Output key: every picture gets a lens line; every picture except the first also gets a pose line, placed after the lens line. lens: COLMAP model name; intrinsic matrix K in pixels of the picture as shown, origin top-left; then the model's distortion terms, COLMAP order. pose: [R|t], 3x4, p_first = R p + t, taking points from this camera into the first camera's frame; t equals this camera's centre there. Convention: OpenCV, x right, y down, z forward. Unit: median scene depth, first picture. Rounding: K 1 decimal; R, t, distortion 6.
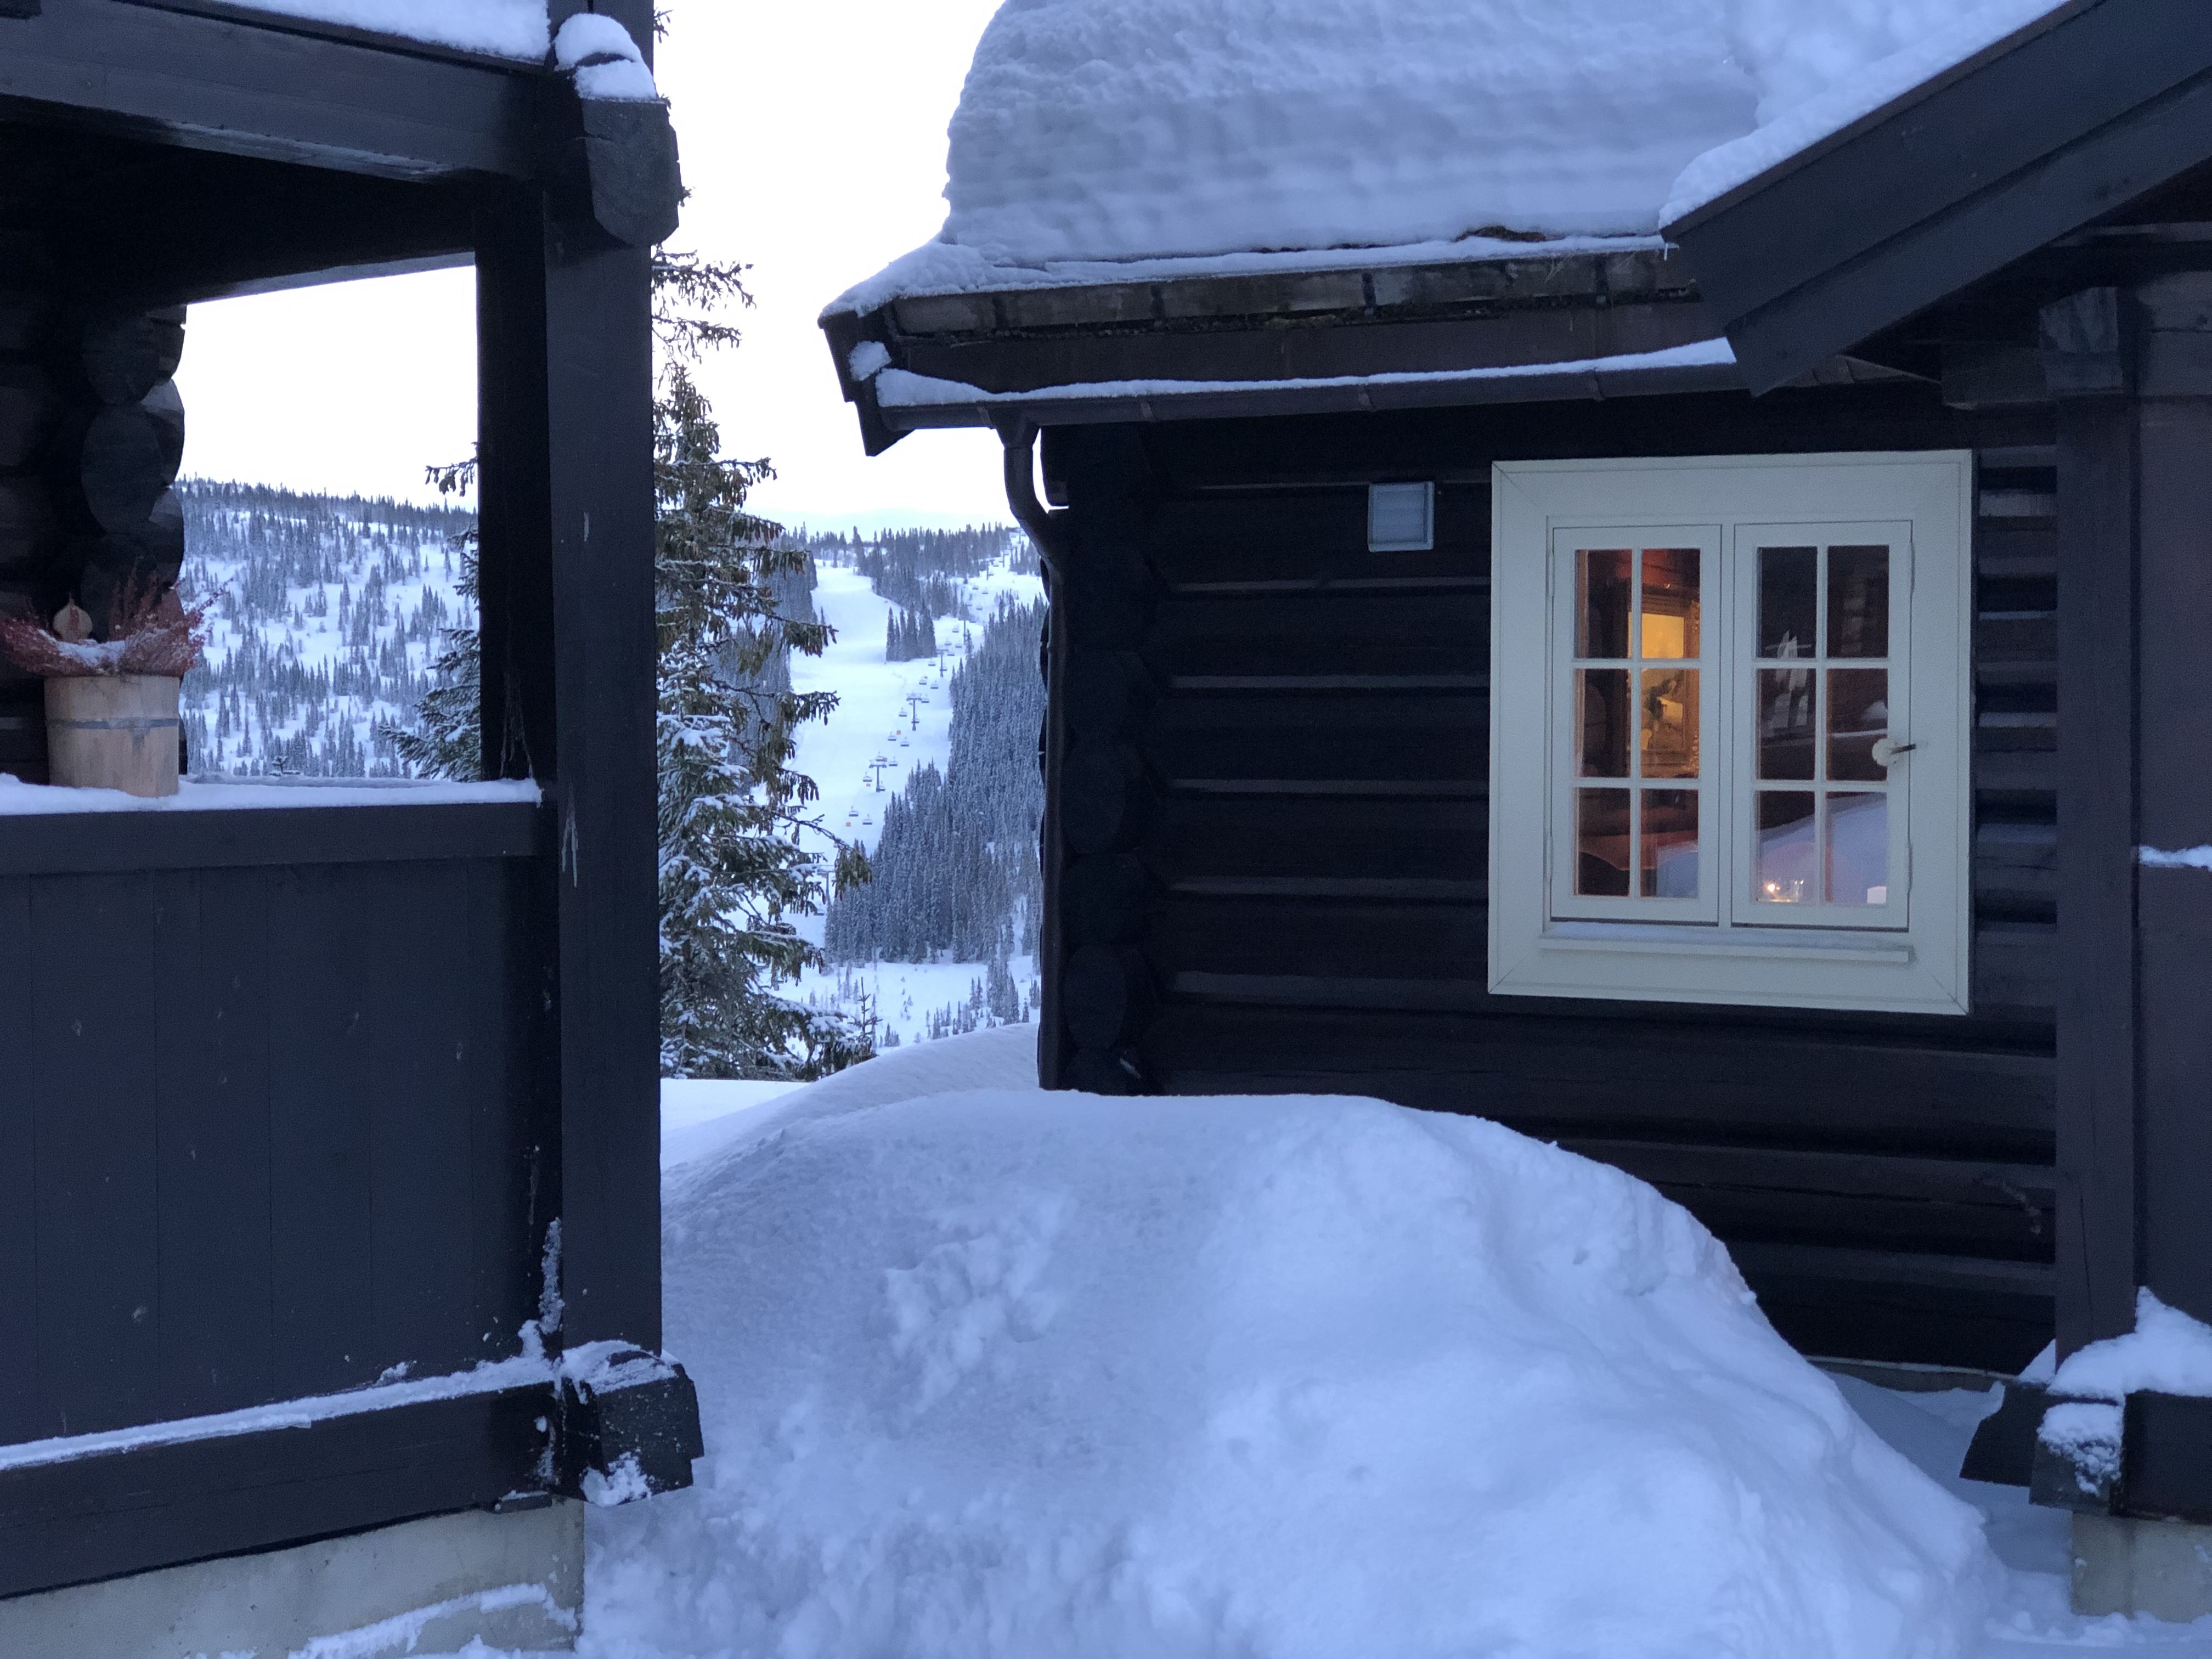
lens RADIAL K [[3669.7, 0, 1106.0], [0, 3669.7, 829.5], [0, 0, 1]] dist [0.004006, 0.381140]
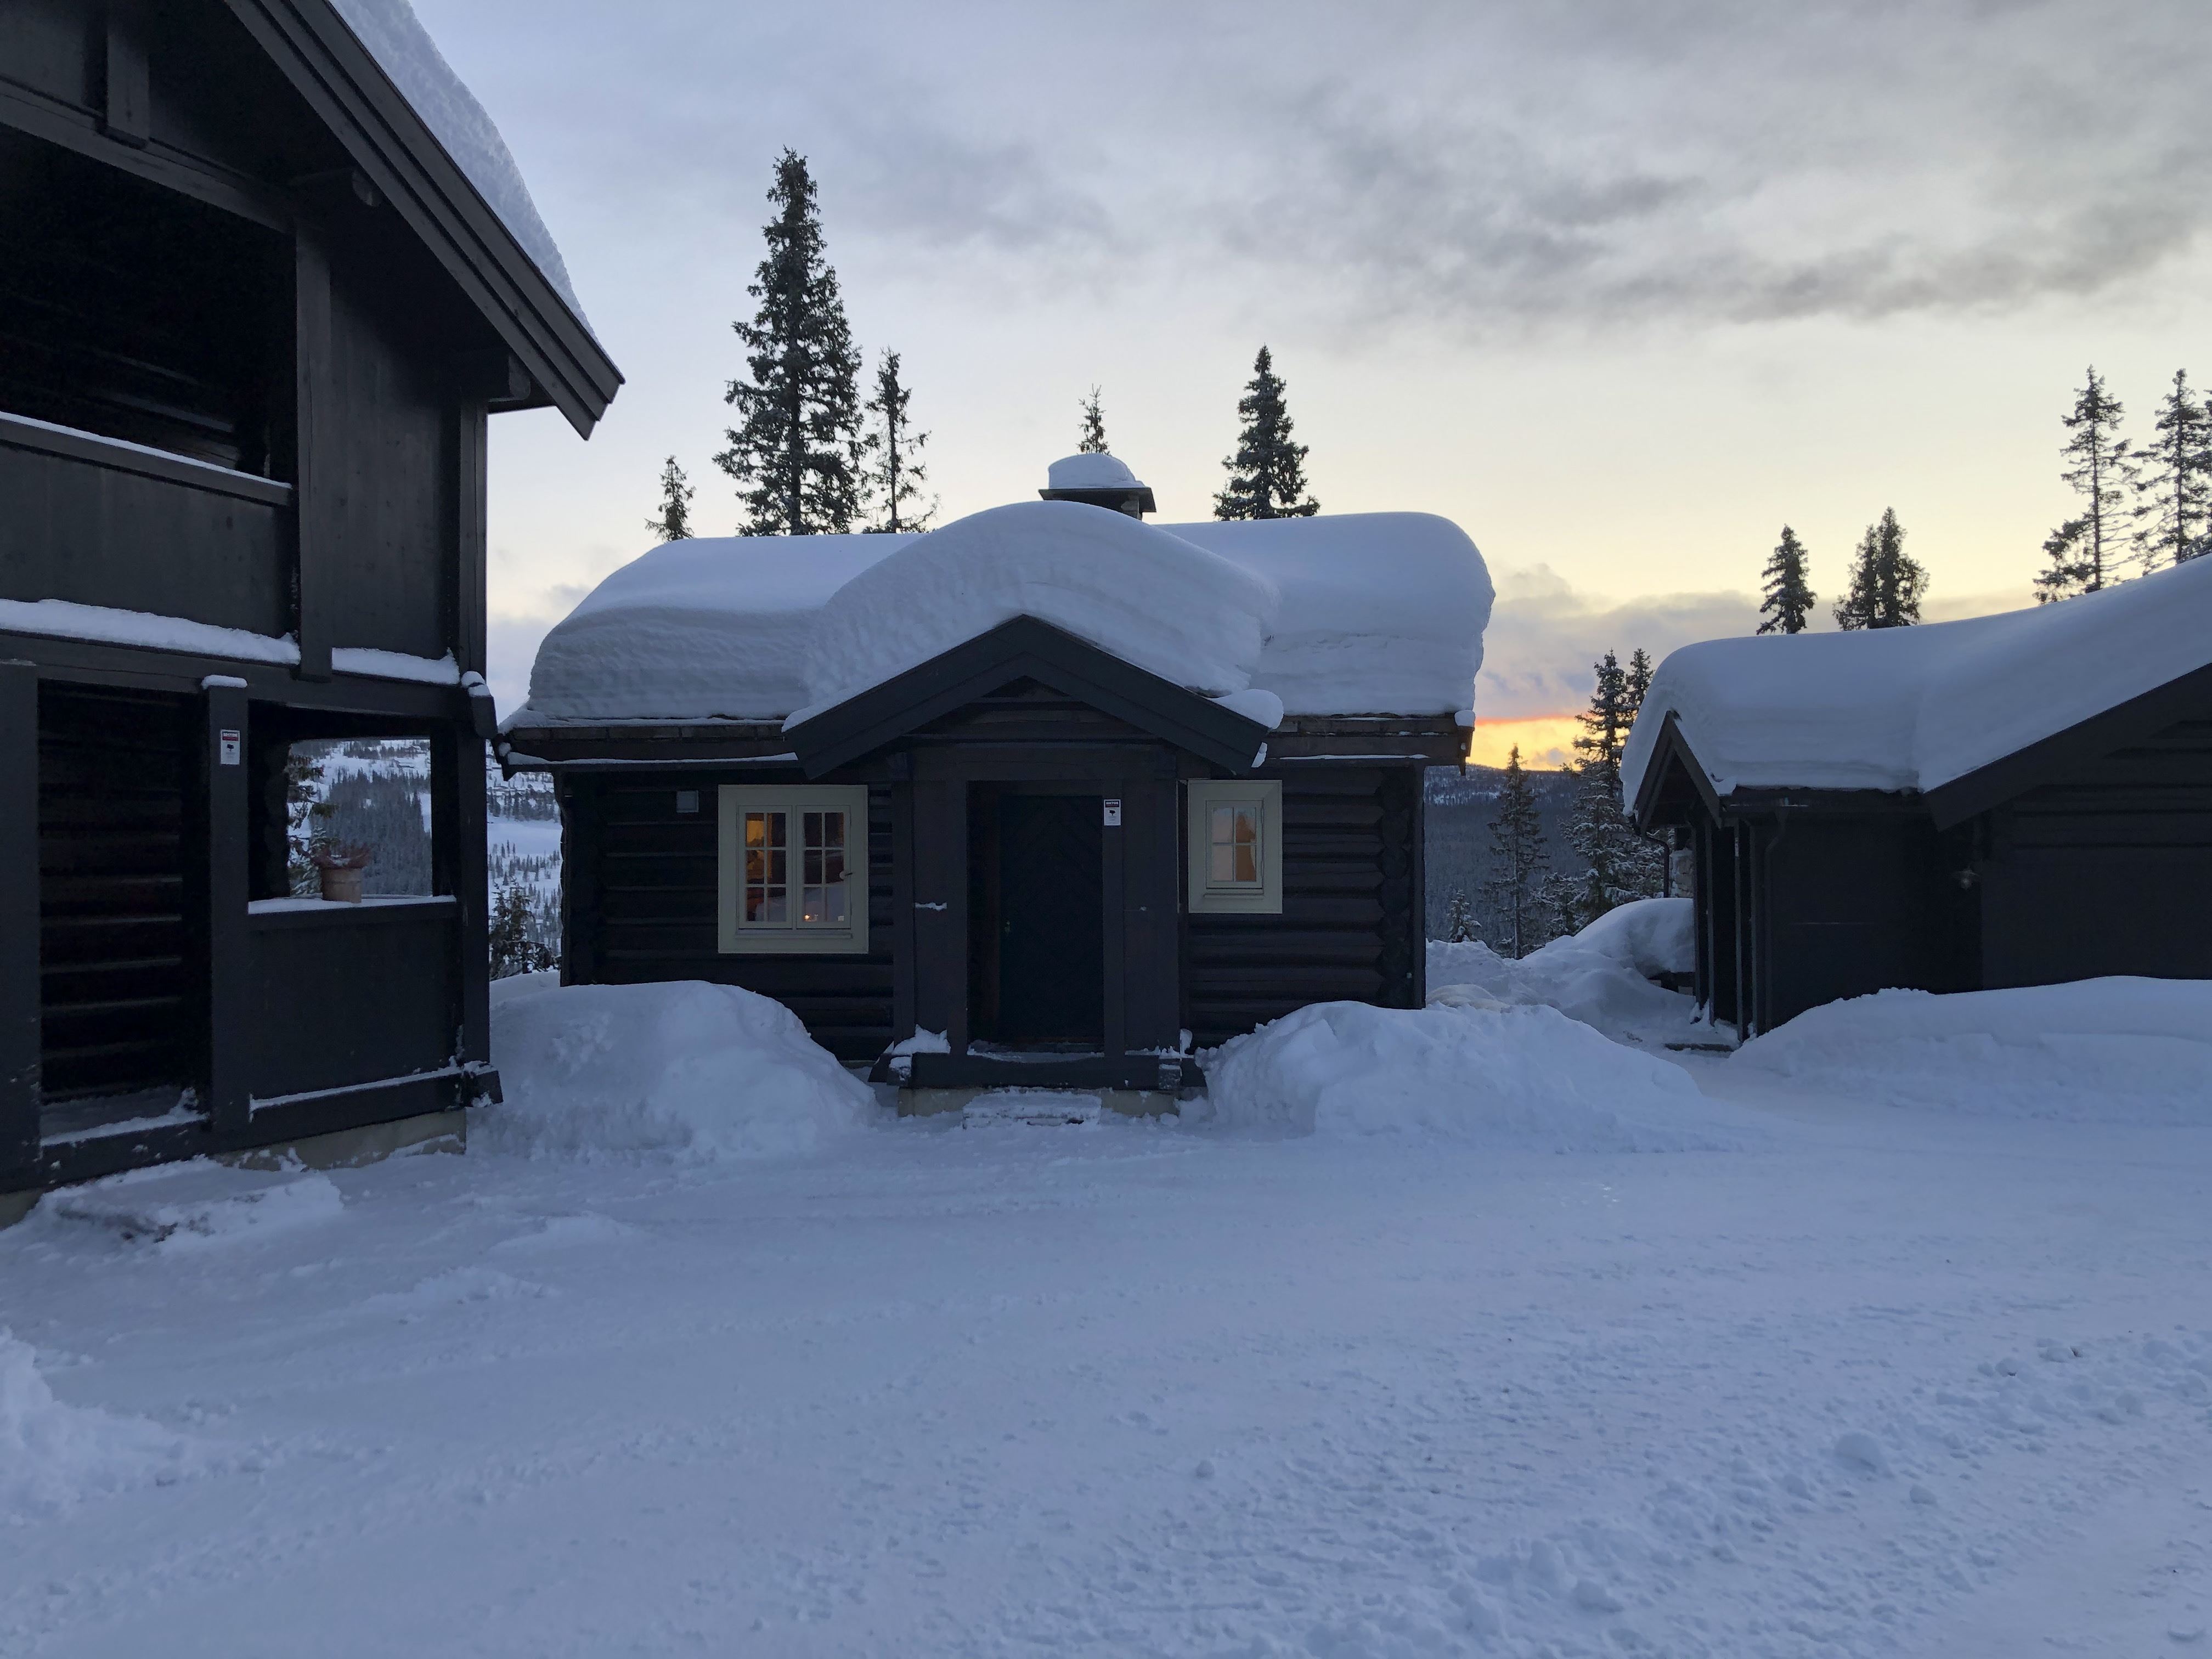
lens RADIAL K [[1919.6, 0, 1109.6], [0, 1919.6, 792.8], [0, 0, 1]] dist [0.078043, -0.007025]
pose [[0.934569, -0.001543, 0.355779, -0.196173], [0.018537, 0.998844, -0.044359, -0.015282], [-0.355299, 0.048051, 0.933517, -0.773176]]
